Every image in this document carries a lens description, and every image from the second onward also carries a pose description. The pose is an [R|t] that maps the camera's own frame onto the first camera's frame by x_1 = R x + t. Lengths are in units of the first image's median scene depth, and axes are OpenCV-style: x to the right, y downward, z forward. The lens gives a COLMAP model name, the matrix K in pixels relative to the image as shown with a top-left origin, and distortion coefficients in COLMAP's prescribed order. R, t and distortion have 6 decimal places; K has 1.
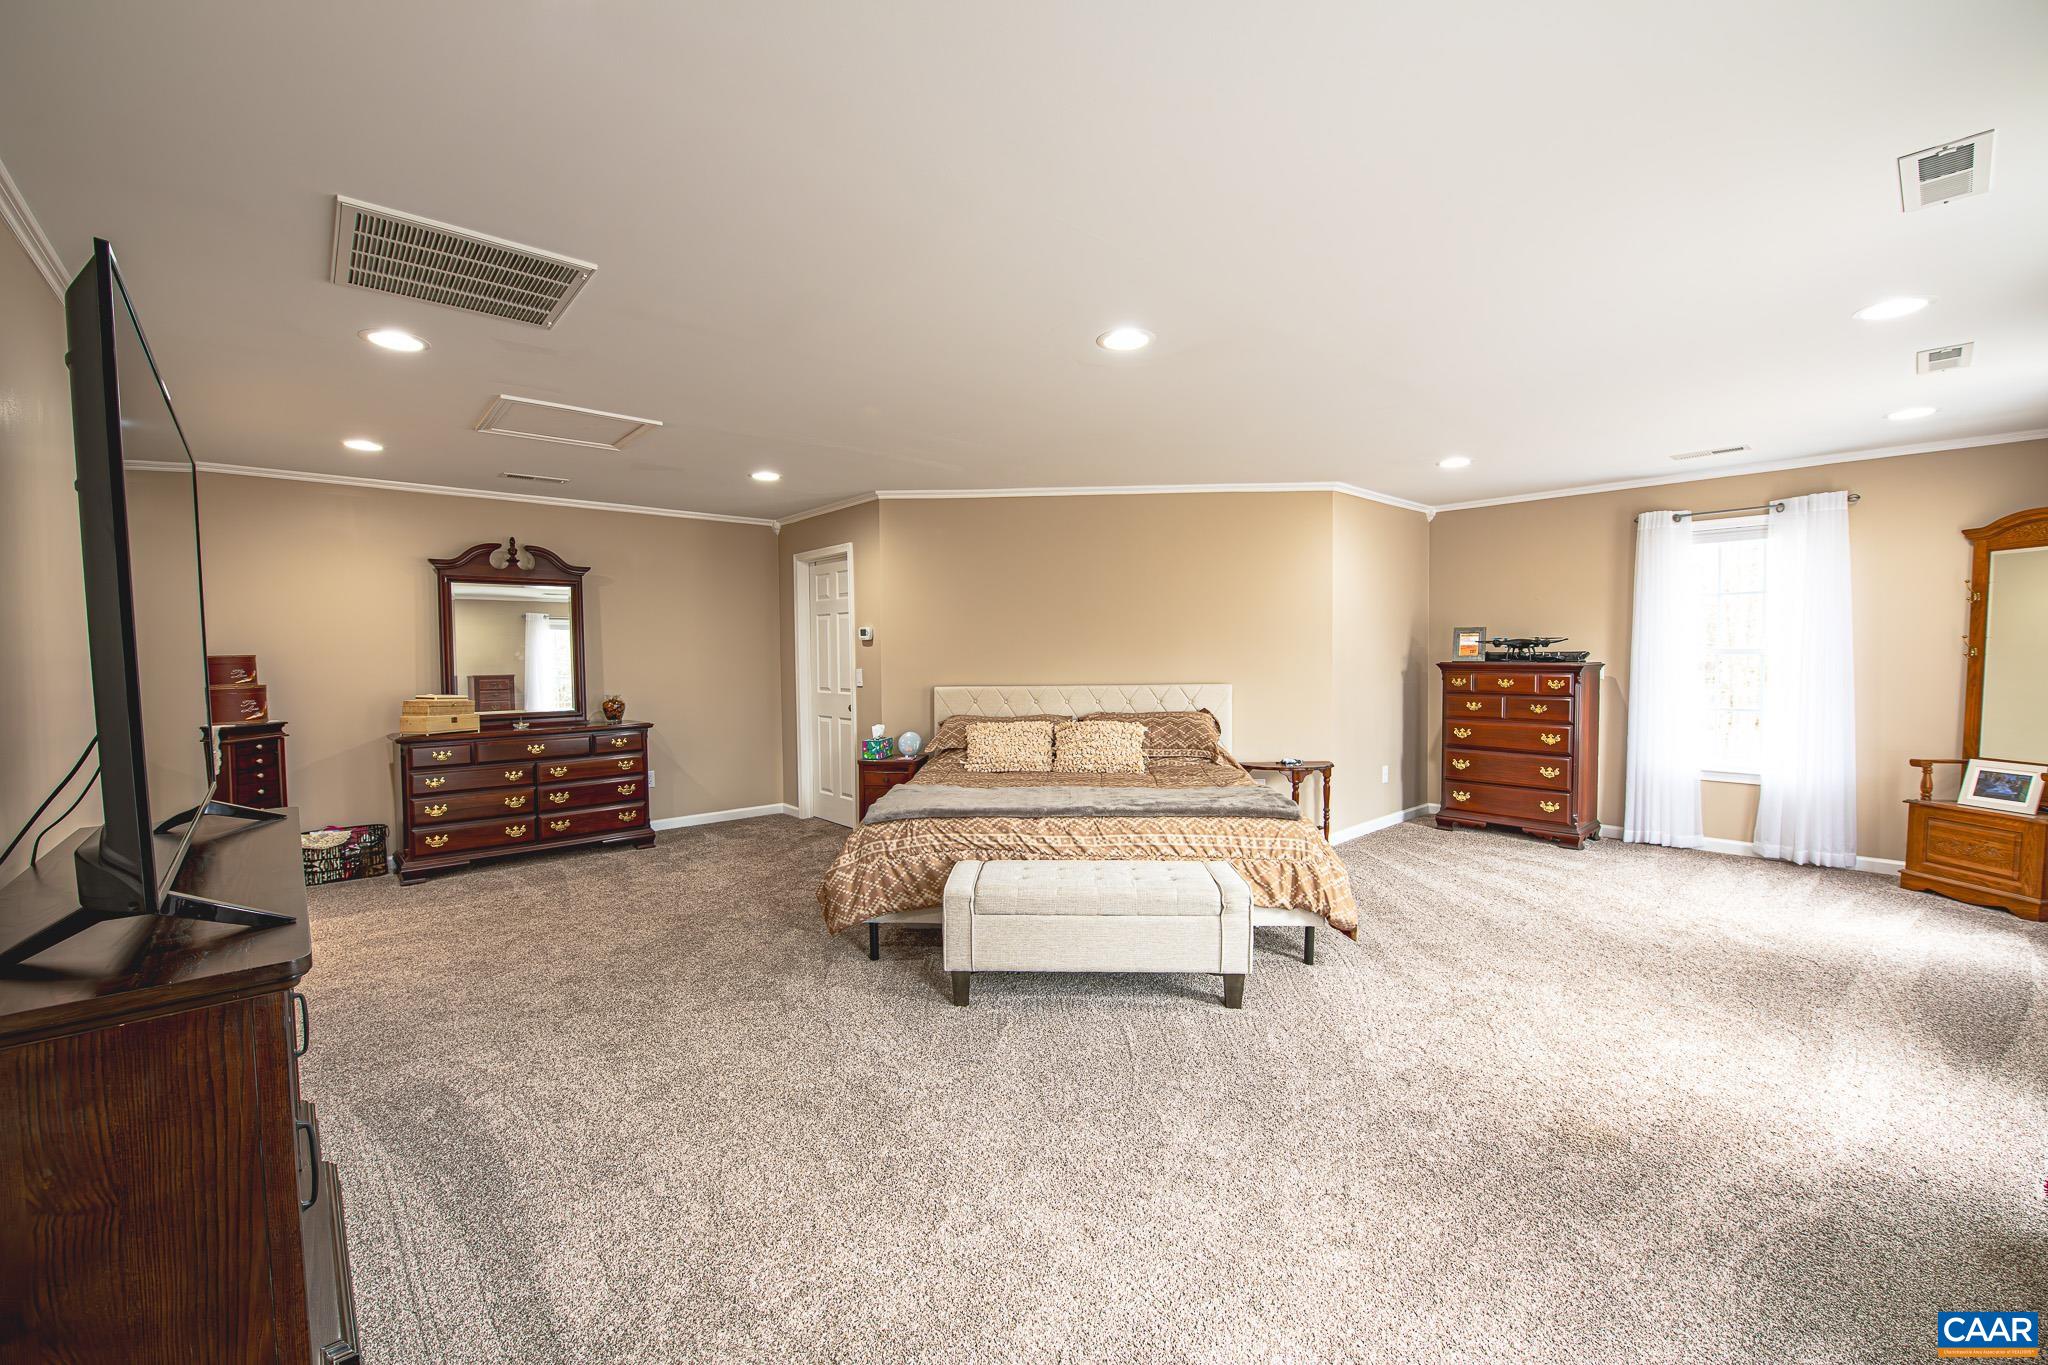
lens RADIAL K [[826.0, 0, 1021.4], [0, 826.0, 680.3], [0, 0, 1]] dist [-0.016168, -0.001979]
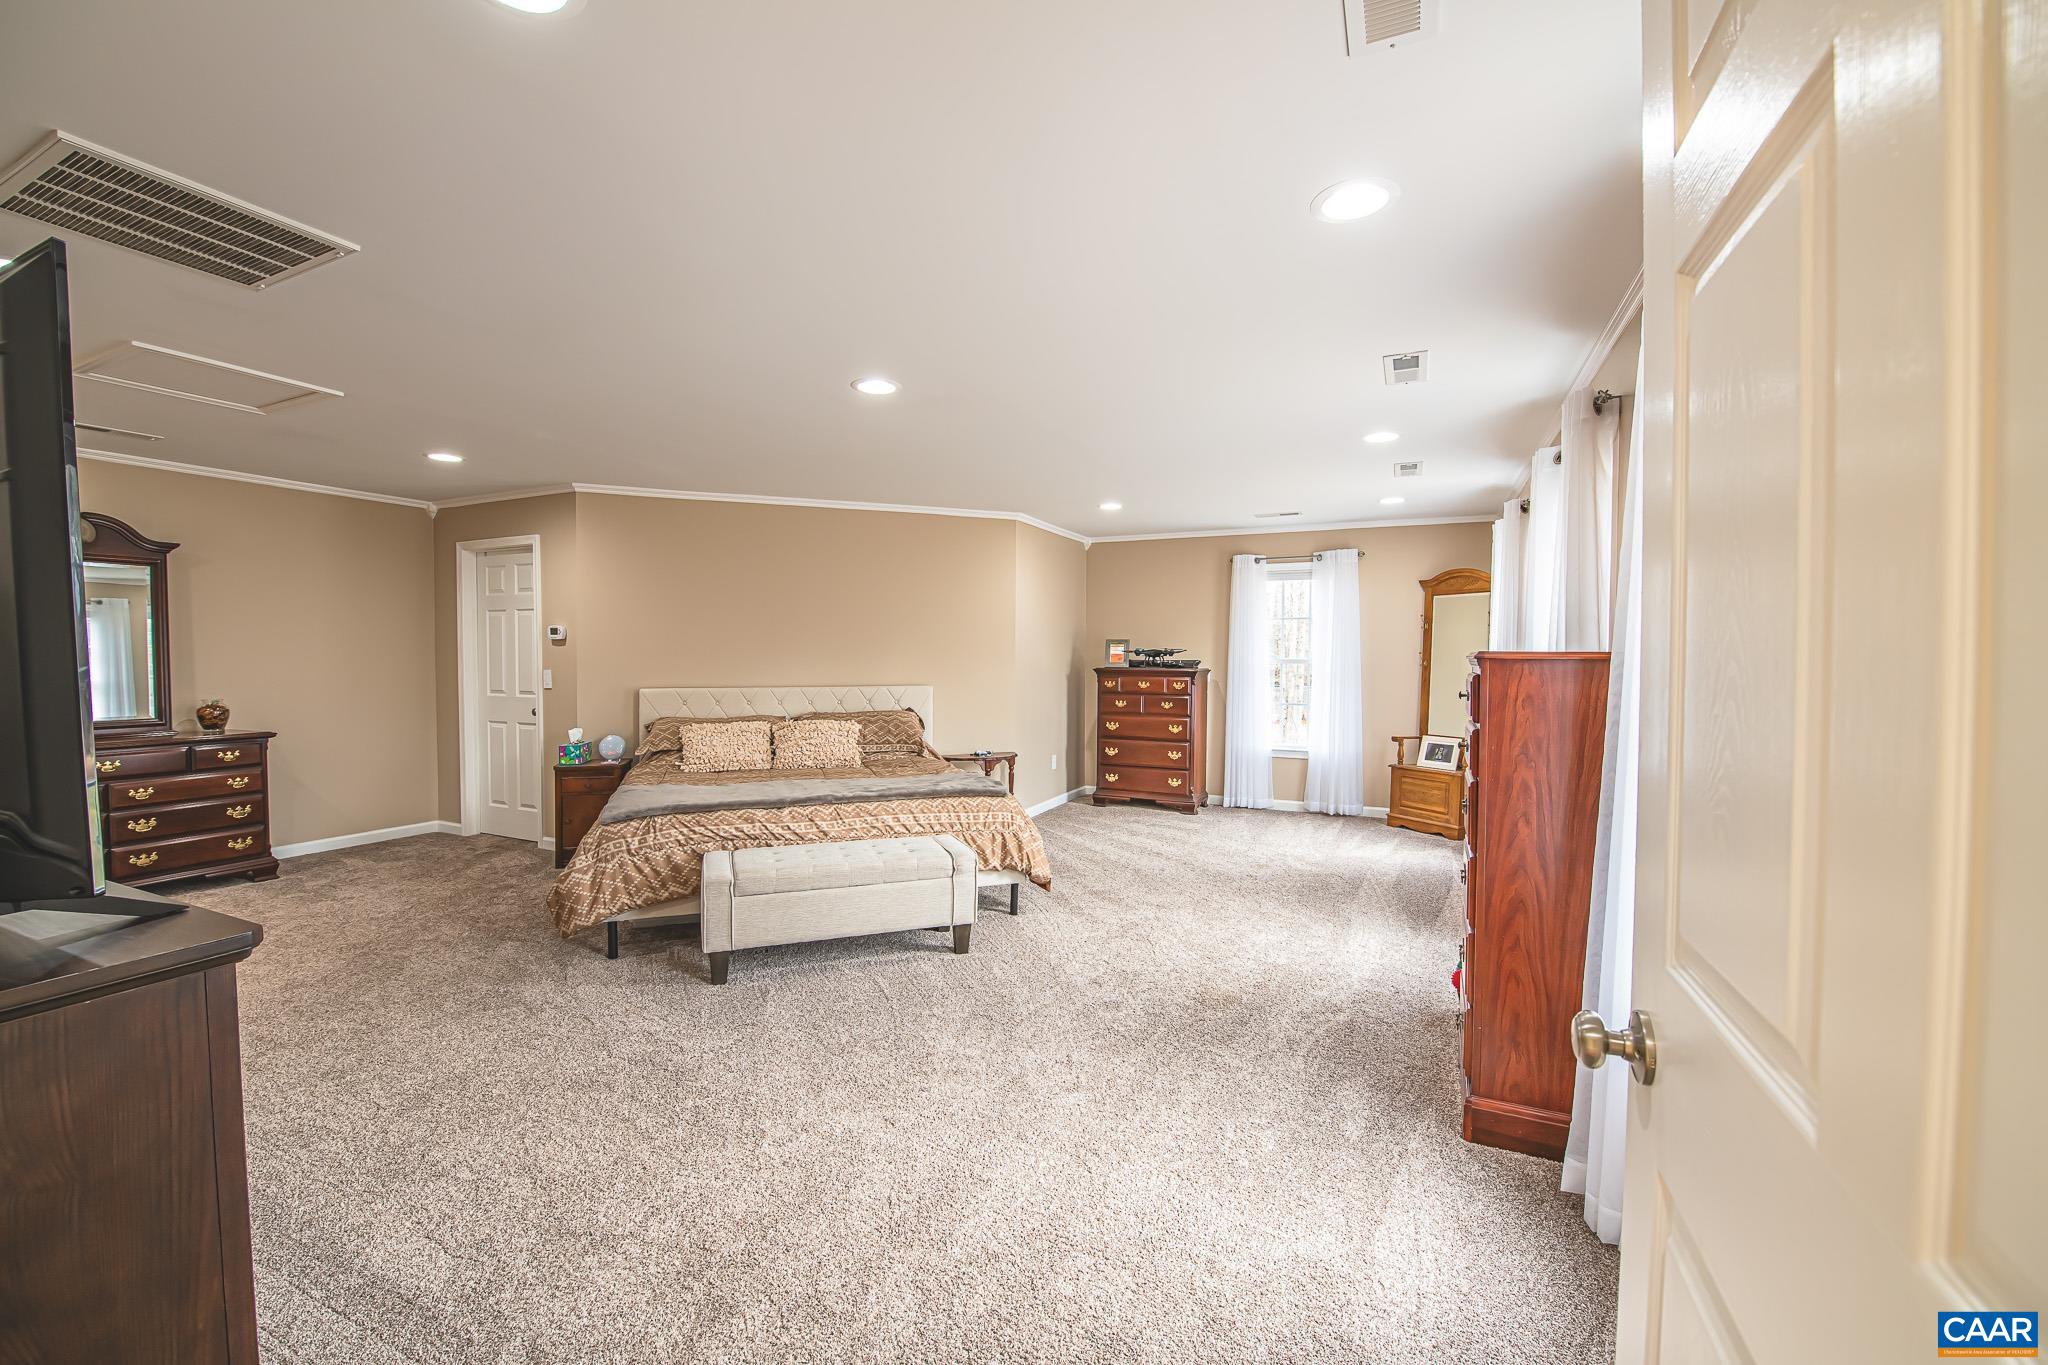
lens RADIAL K [[826.0, 0, 1021.9], [0, 826.0, 682.1], [0, 0, 1]] dist [-0.016168, -0.001979]
pose [[0.918396, 0.001344, 0.395660, -0.118326], [0.000084, 0.999994, -0.003591, 0.005831], [-0.395663, 0.003331, 0.918390, -0.119685]]
